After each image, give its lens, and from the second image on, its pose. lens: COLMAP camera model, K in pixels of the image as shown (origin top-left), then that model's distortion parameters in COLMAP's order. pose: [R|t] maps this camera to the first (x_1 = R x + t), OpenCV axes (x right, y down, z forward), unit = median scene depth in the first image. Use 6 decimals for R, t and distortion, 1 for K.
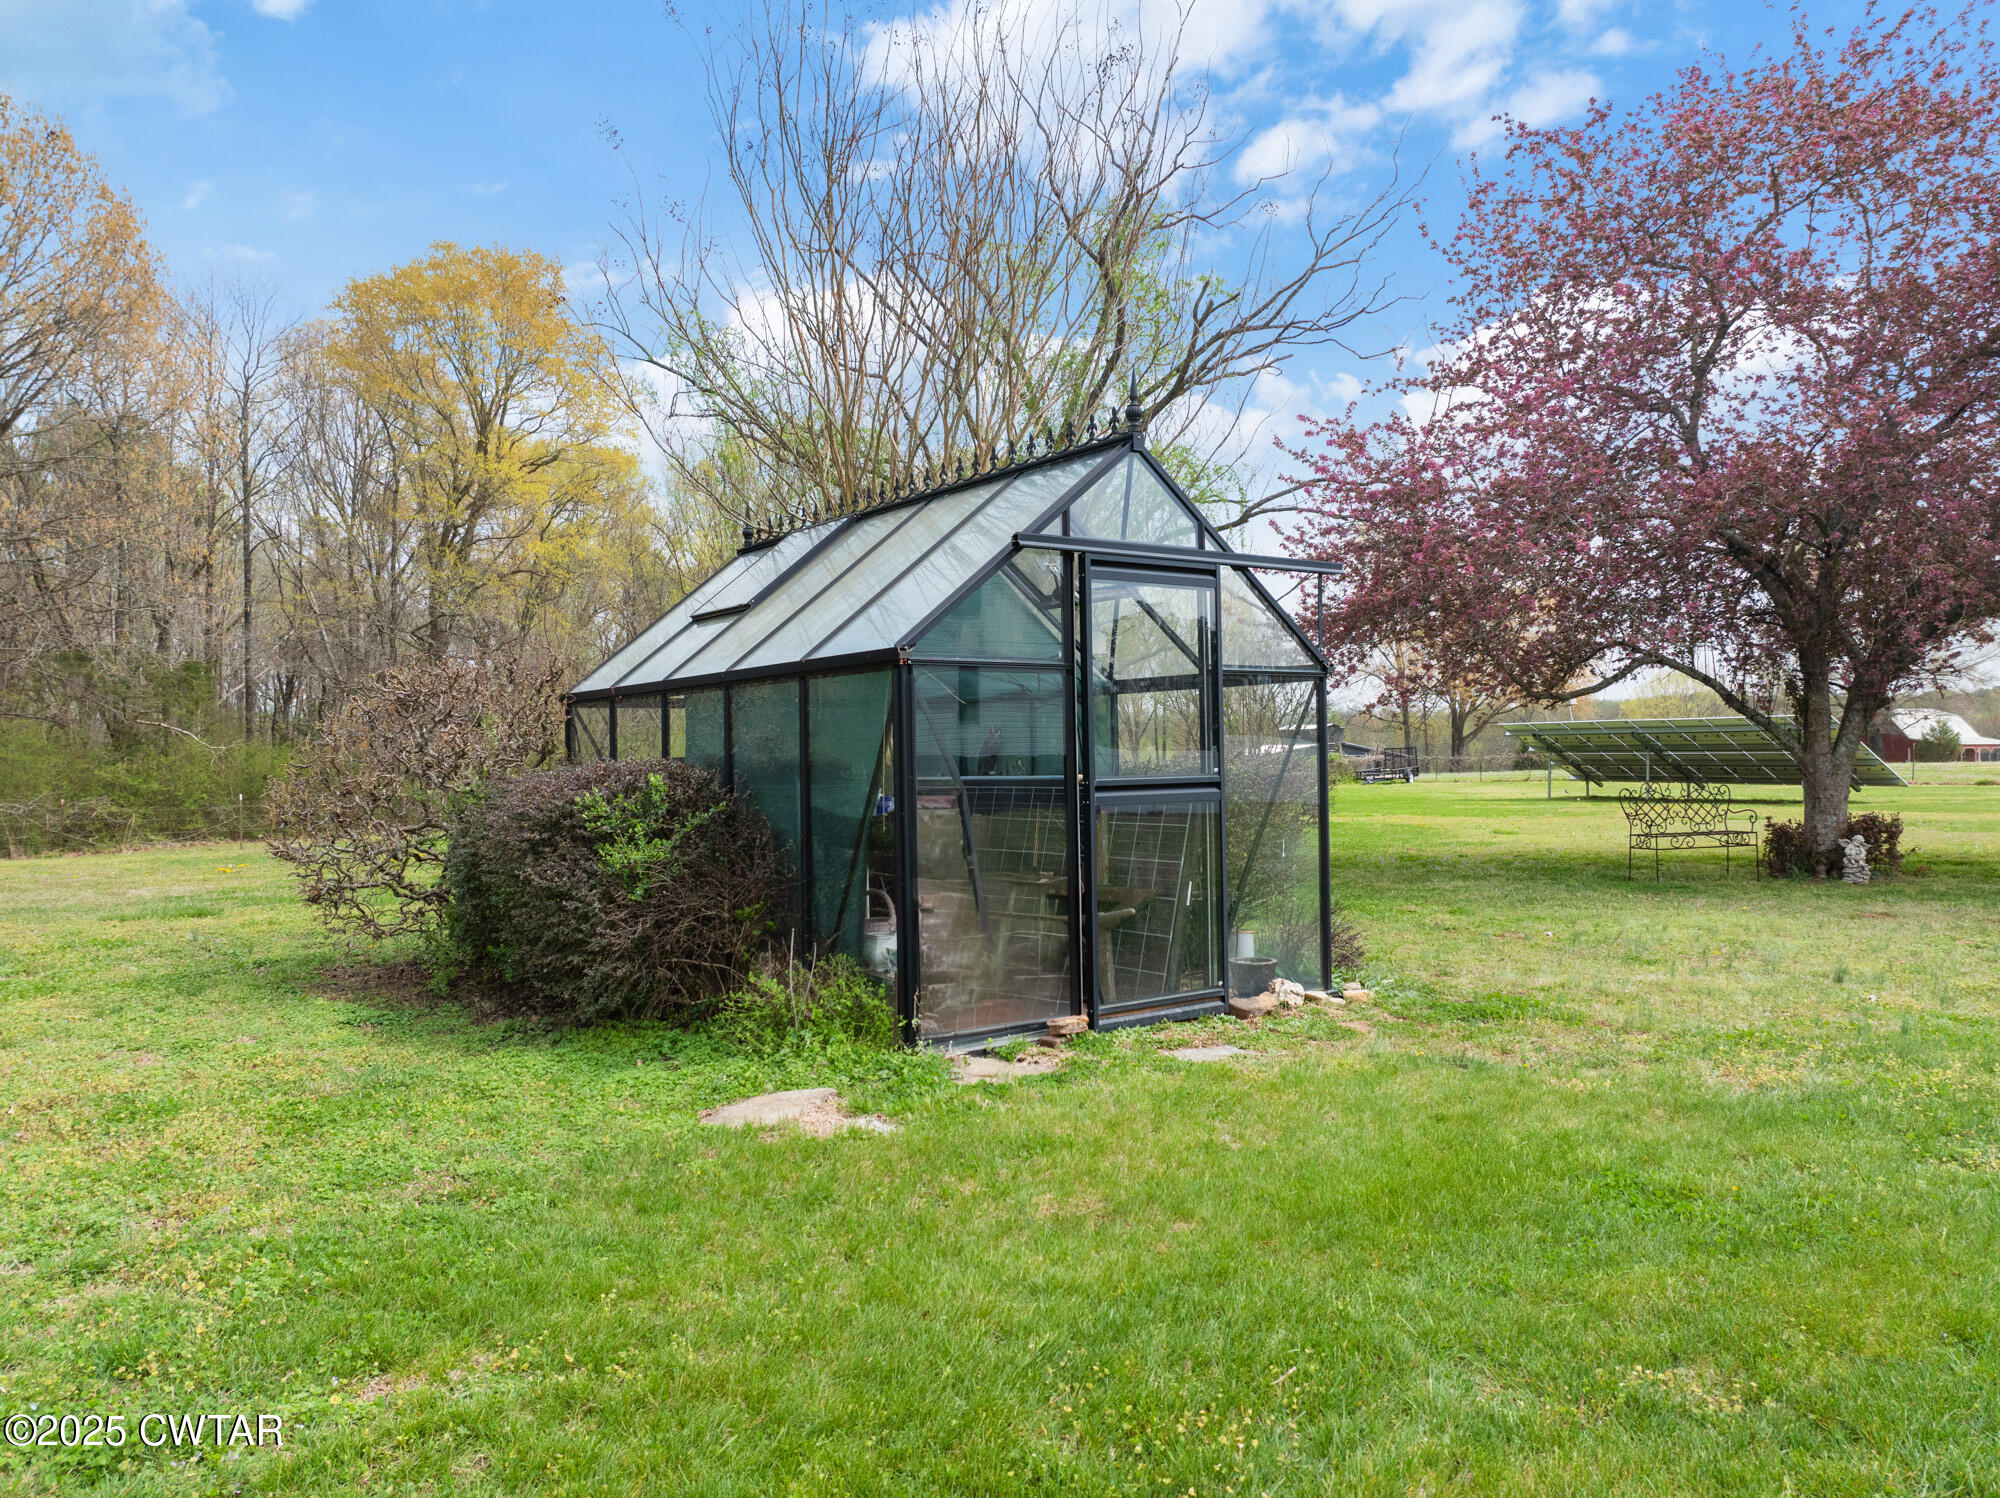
lens RADIAL K [[1382.2, 0, 1000.0], [0, 1382.2, 749.0], [0, 0, 1]] dist [-0.001097, -0.073027]
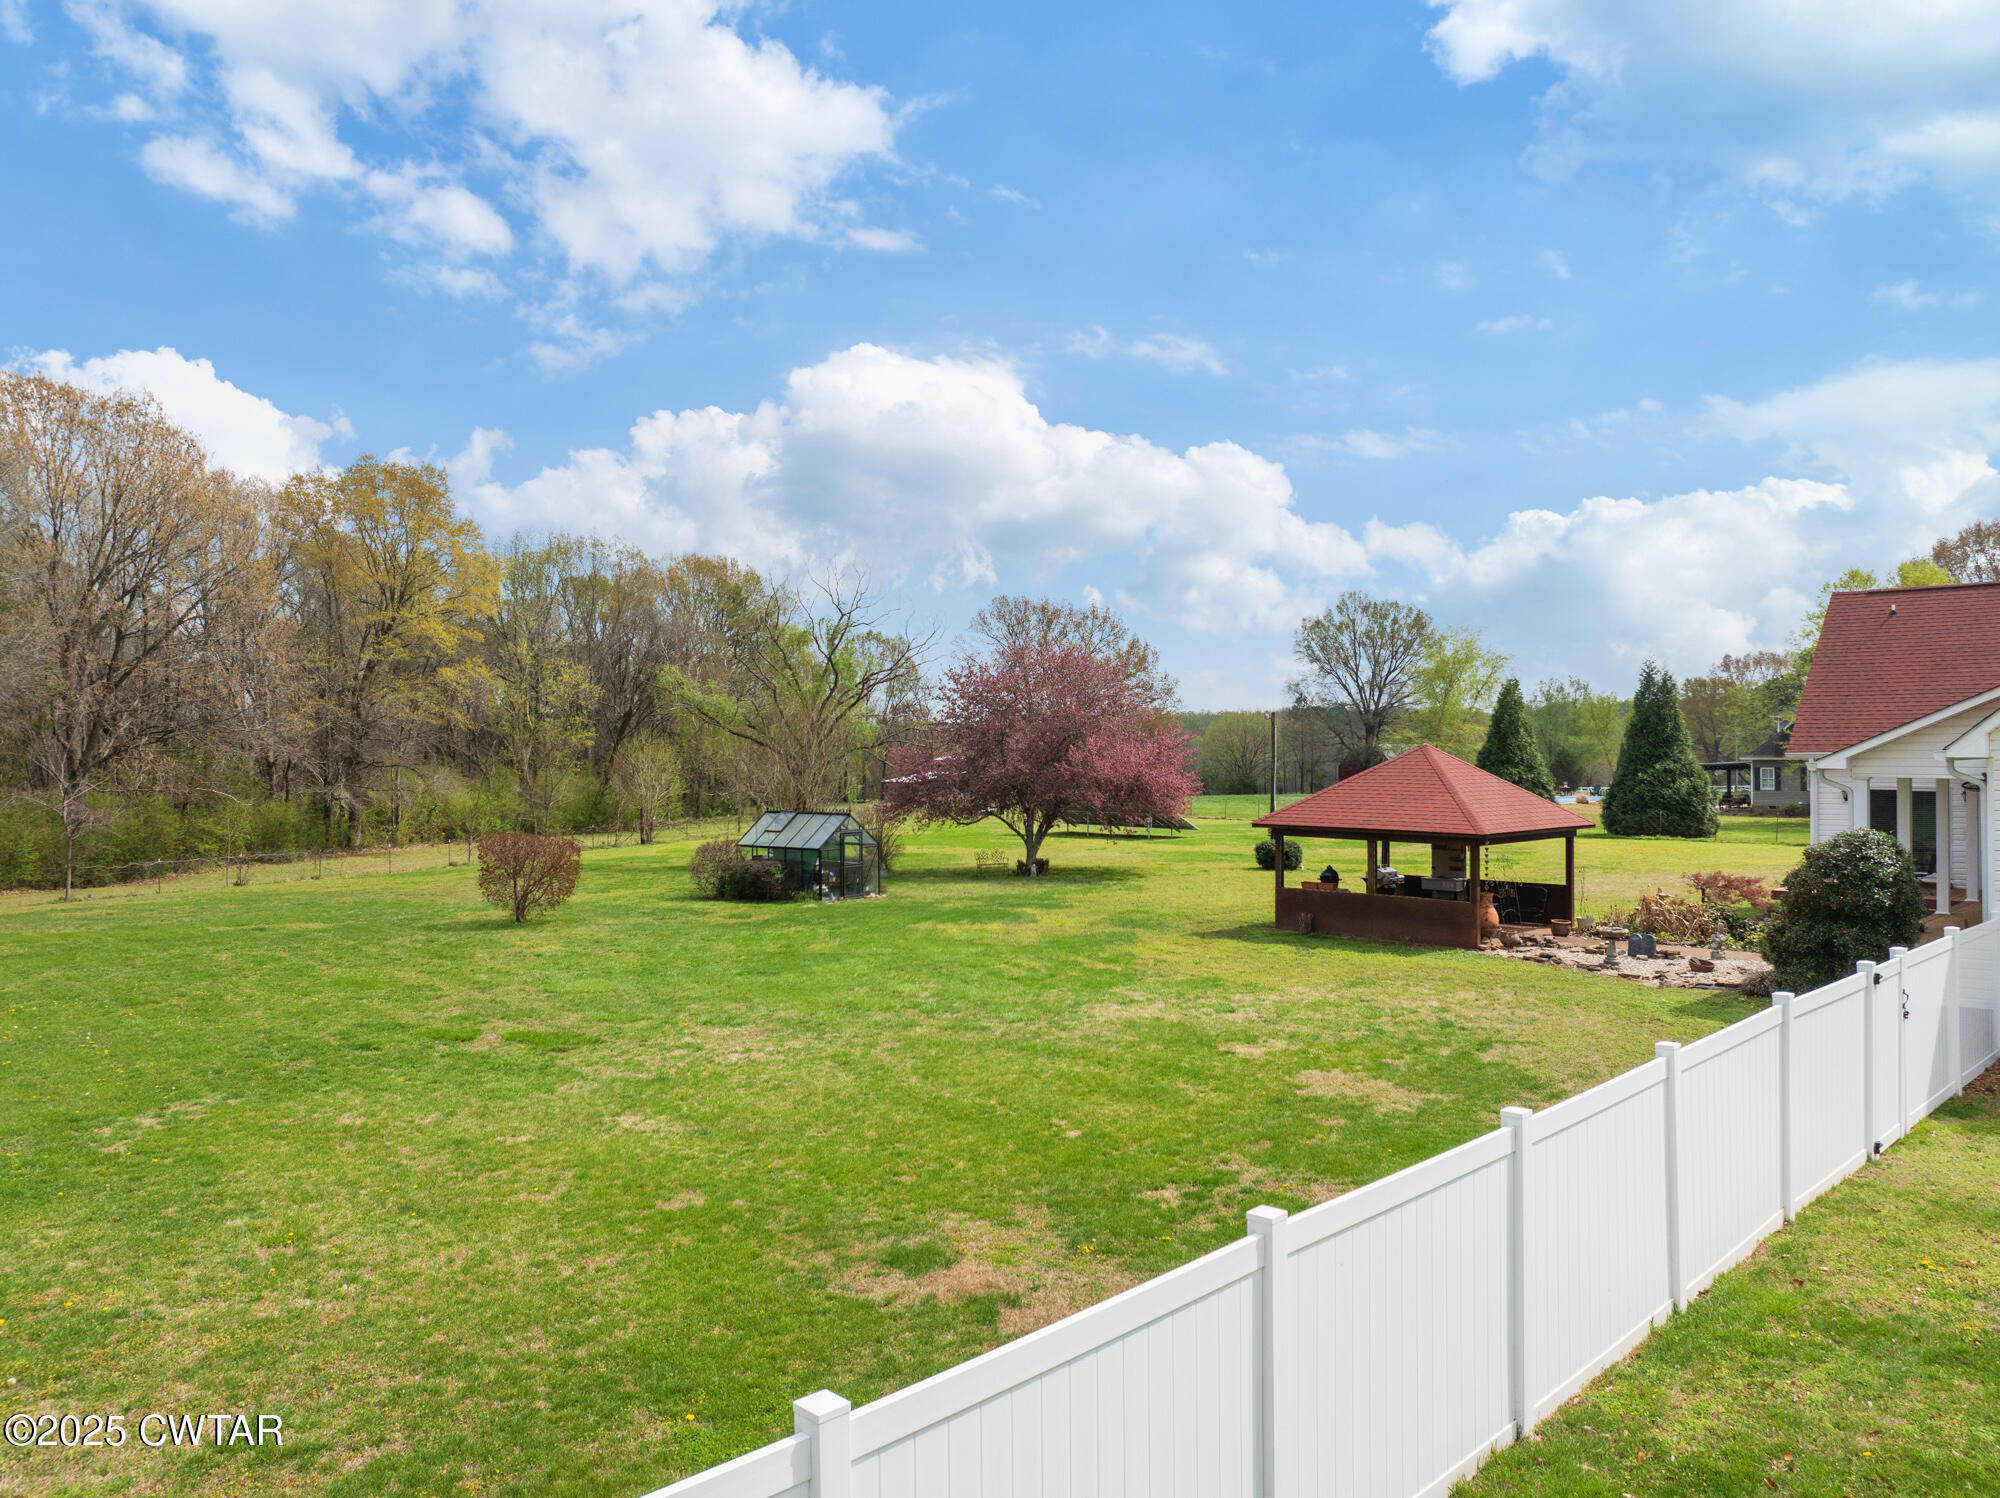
lens RADIAL K [[1412.5, 0, 1006.8], [0, 1412.5, 755.8], [0, 0, 1]] dist [-0.036569, 0.001694]
pose [[0.969035, 0.000591, 0.246922, -0.658970], [-0.000483, 1.000000, -0.000501, -0.379983], [-0.246922, 0.000366, 0.969035, -4.499868]]
